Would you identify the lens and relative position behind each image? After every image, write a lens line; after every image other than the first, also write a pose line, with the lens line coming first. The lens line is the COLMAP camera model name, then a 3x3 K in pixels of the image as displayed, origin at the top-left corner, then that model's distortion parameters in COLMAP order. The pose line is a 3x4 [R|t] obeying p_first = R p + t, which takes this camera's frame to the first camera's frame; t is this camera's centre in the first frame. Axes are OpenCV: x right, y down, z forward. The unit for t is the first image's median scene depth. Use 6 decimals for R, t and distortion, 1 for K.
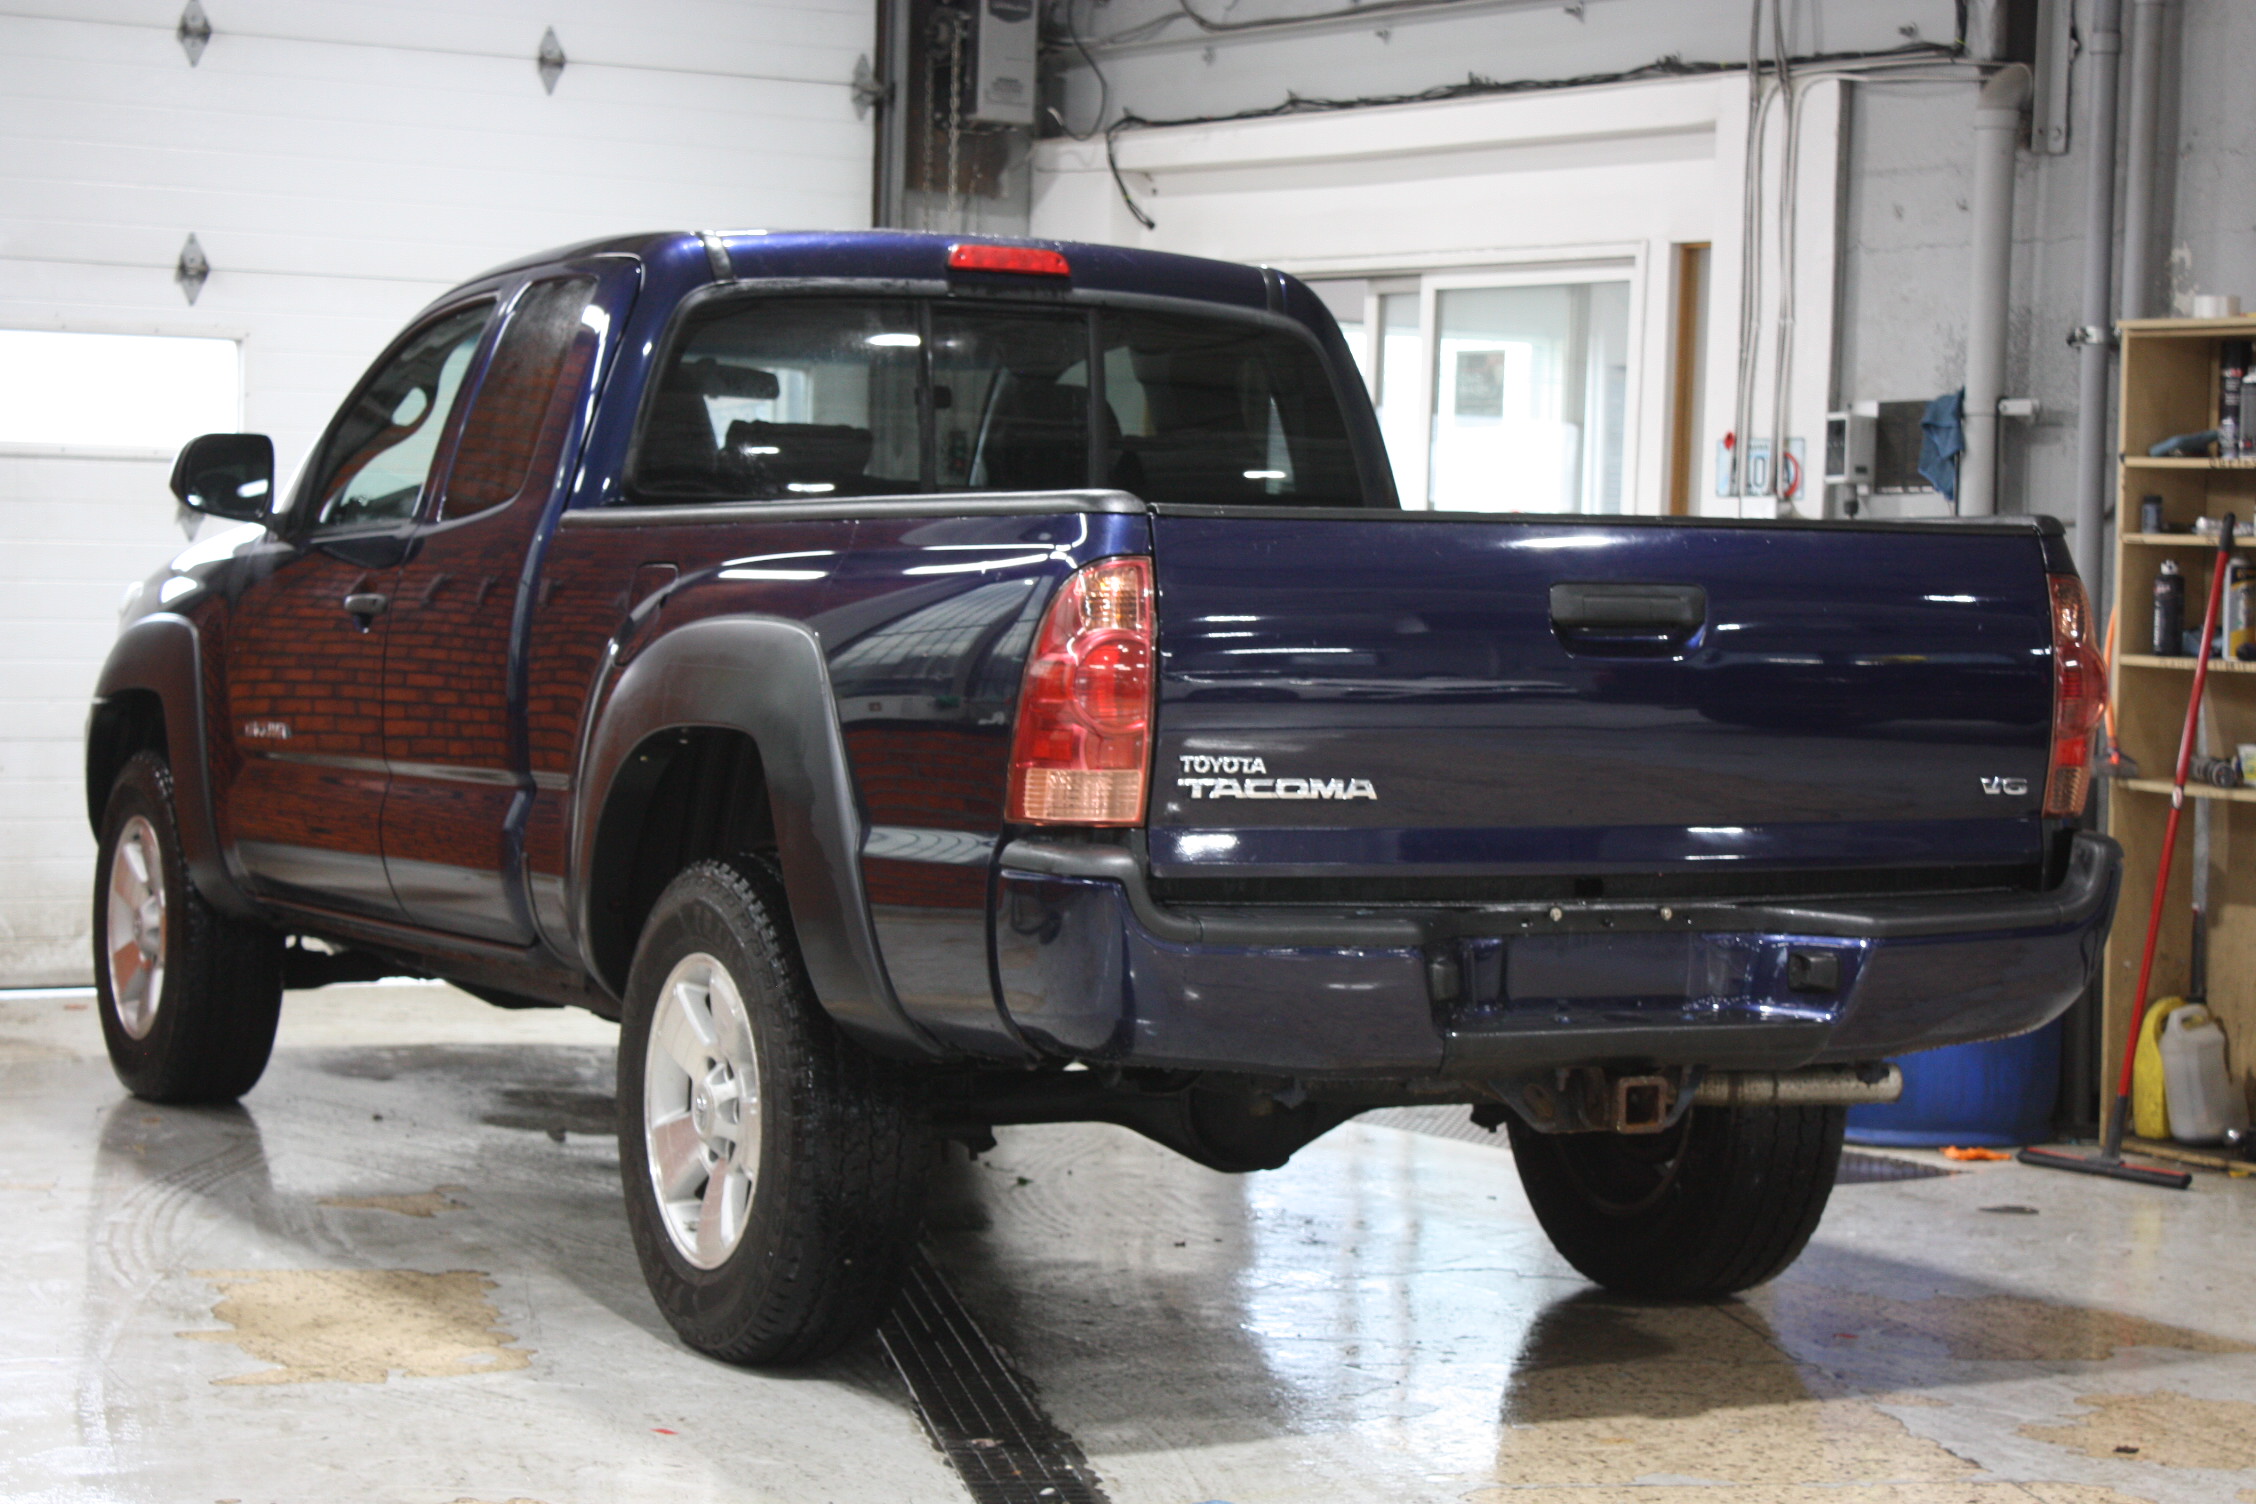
lens RADIAL K [[4815.0, 0, 1128.0], [0, 4815.0, 752.0], [0, 0, 1]] dist [0.002422, 0.060910]
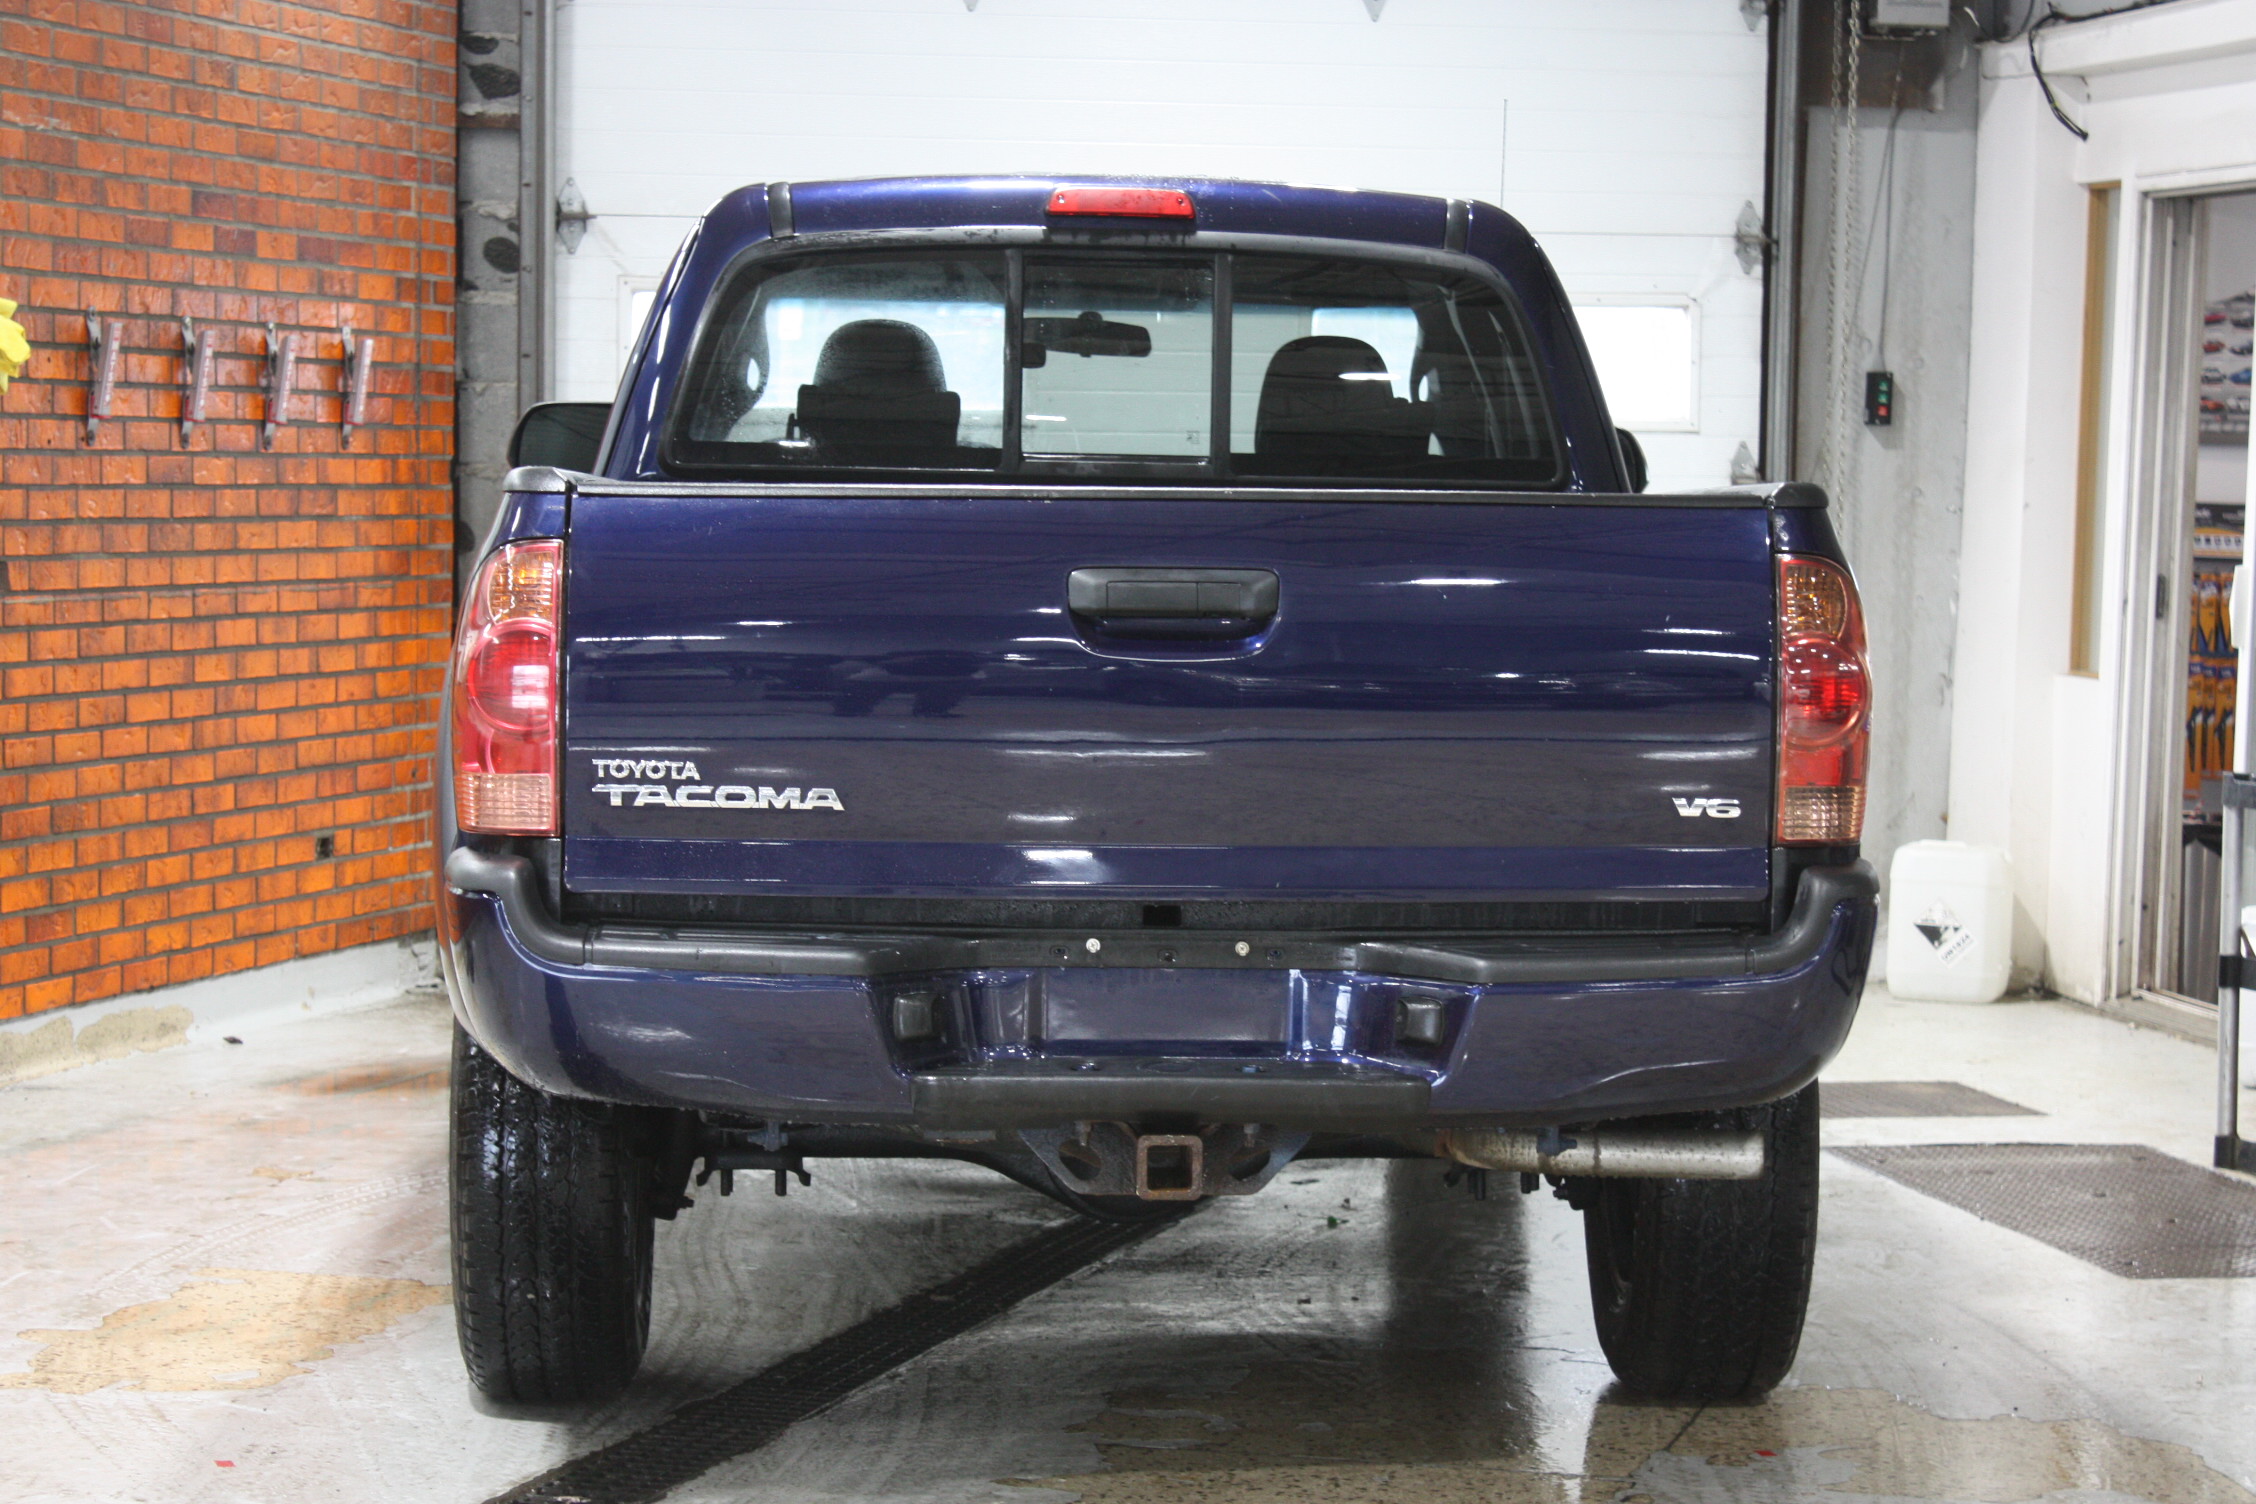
lens RADIAL K [[5179.3, 0, 1128.0], [0, 5179.3, 752.0], [0, 0, 1]] dist [0.168960, -0.292374]
pose [[0.912571, 0.012677, -0.408721, 0.463288], [-0.010128, 0.999913, 0.008399, -0.009004], [0.408792, -0.003525, 0.912621, 0.139649]]
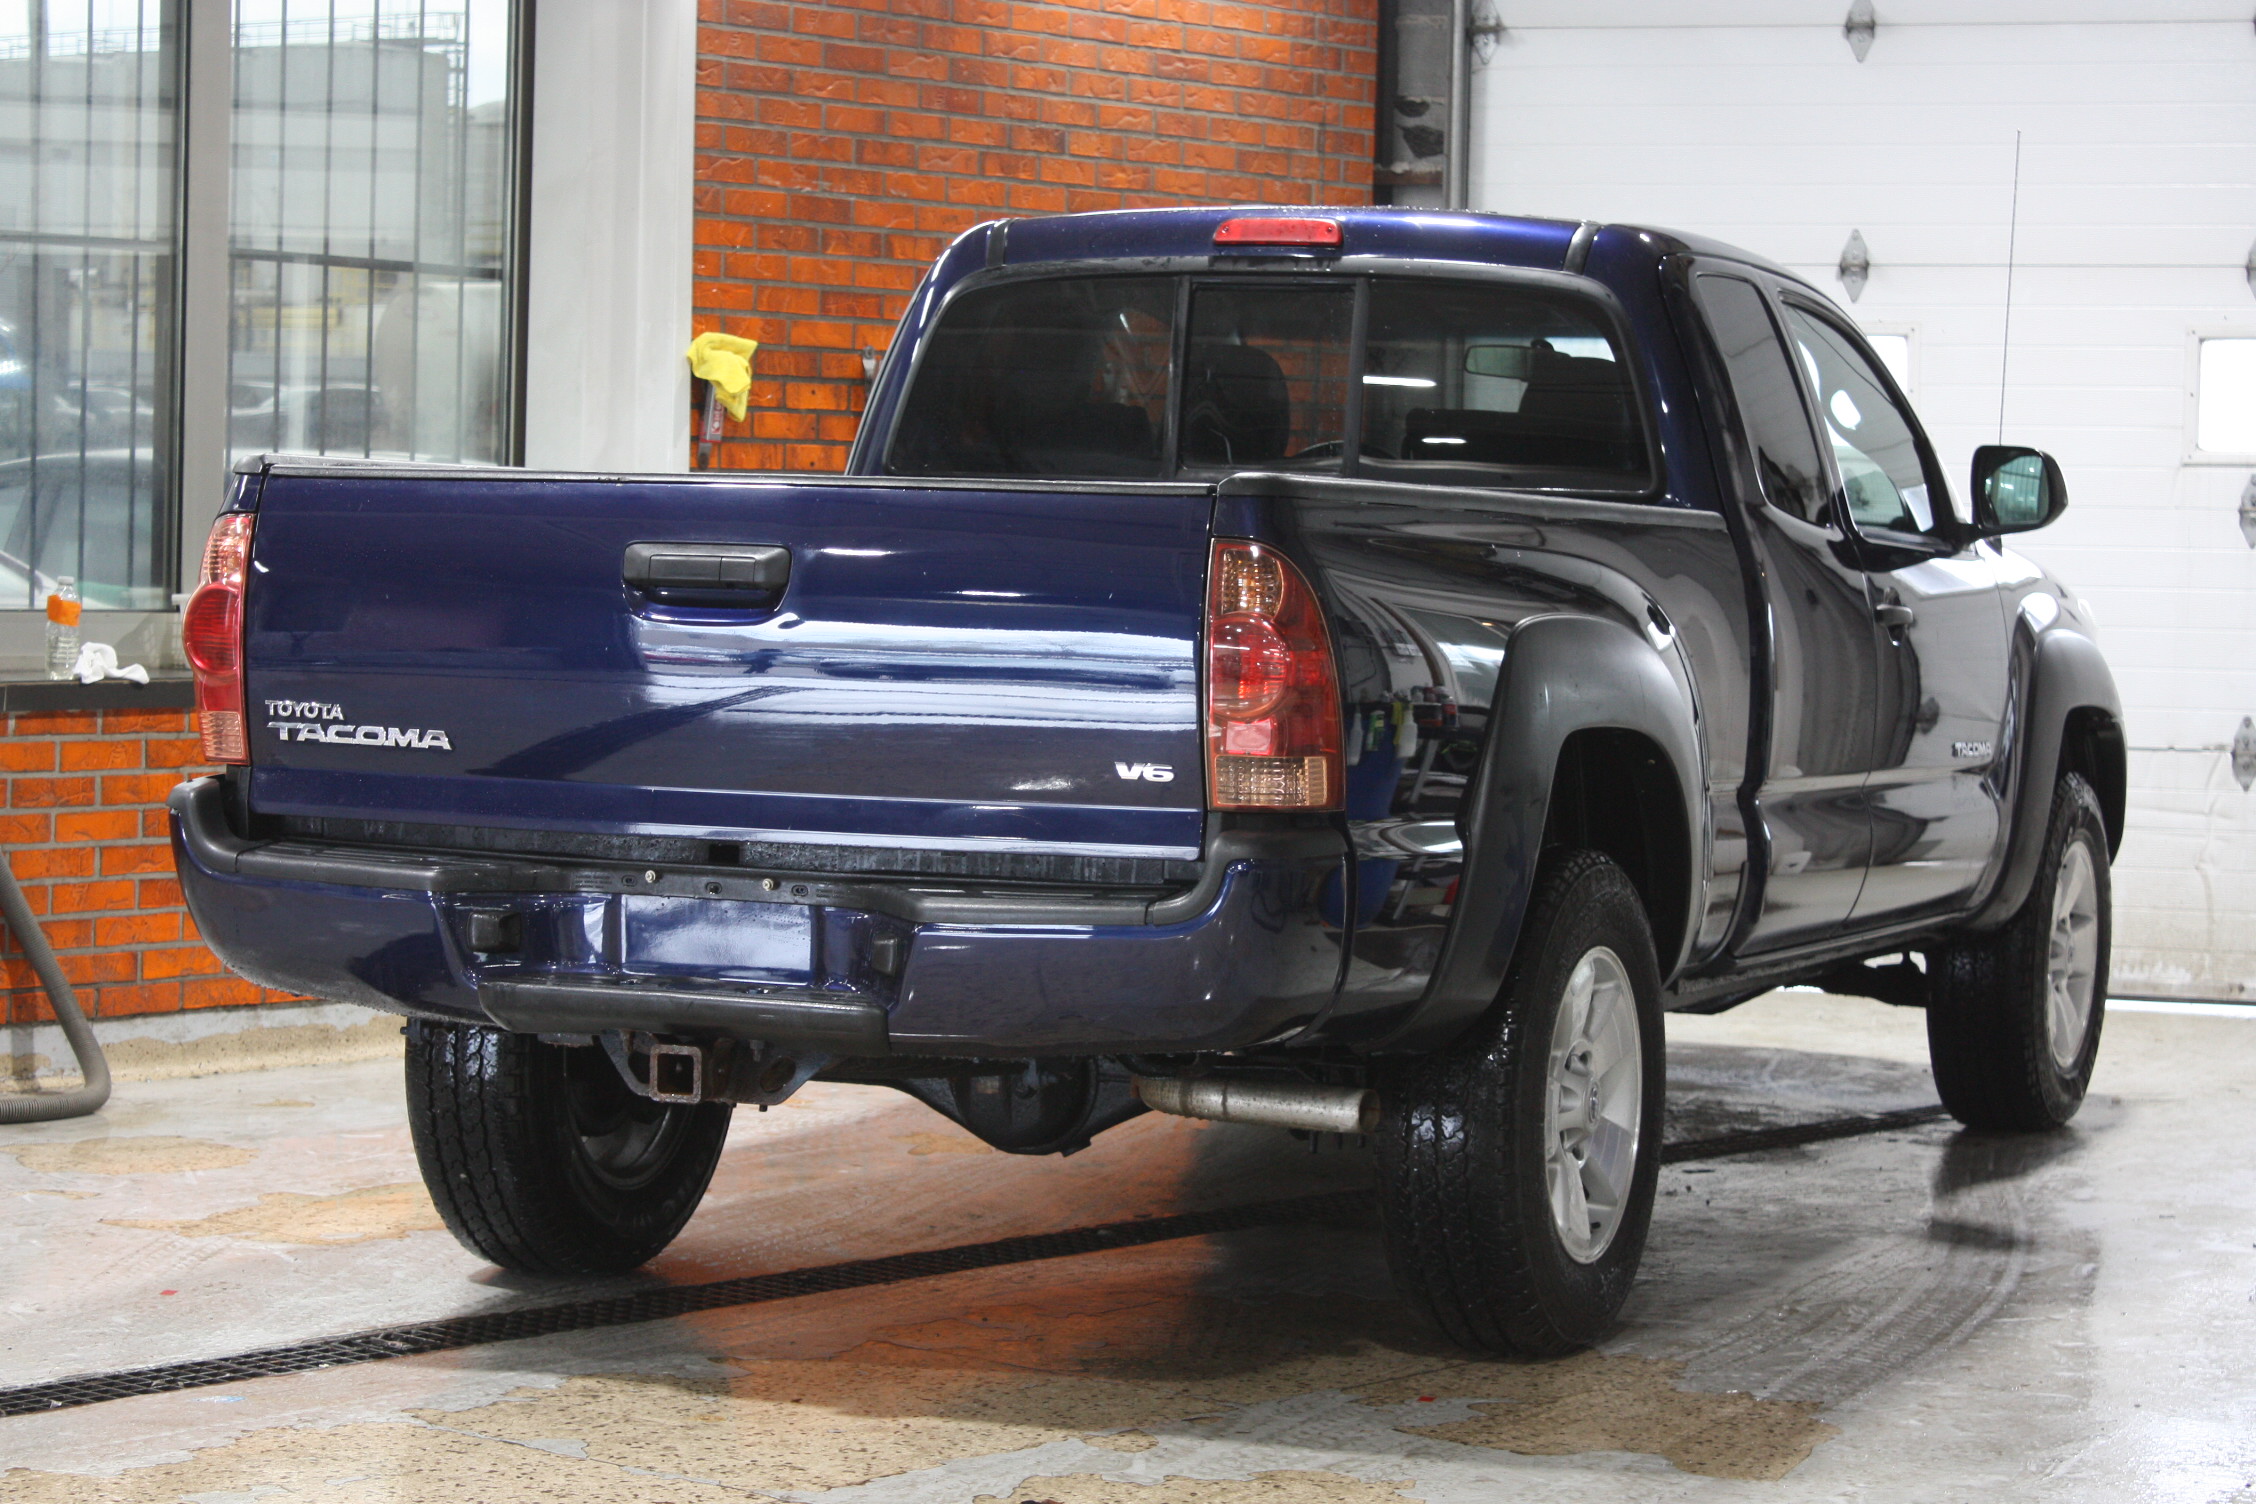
lens RADIAL K [[5093.4, 0, 1128.0], [0, 5093.4, 752.0], [0, 0, 1]] dist [0.054106, 0.205530]
pose [[0.652280, 0.031836, -0.757309, 0.916376], [-0.041591, 0.999116, 0.006178, -0.002342], [0.756836, 0.027467, 0.653027, 0.376076]]
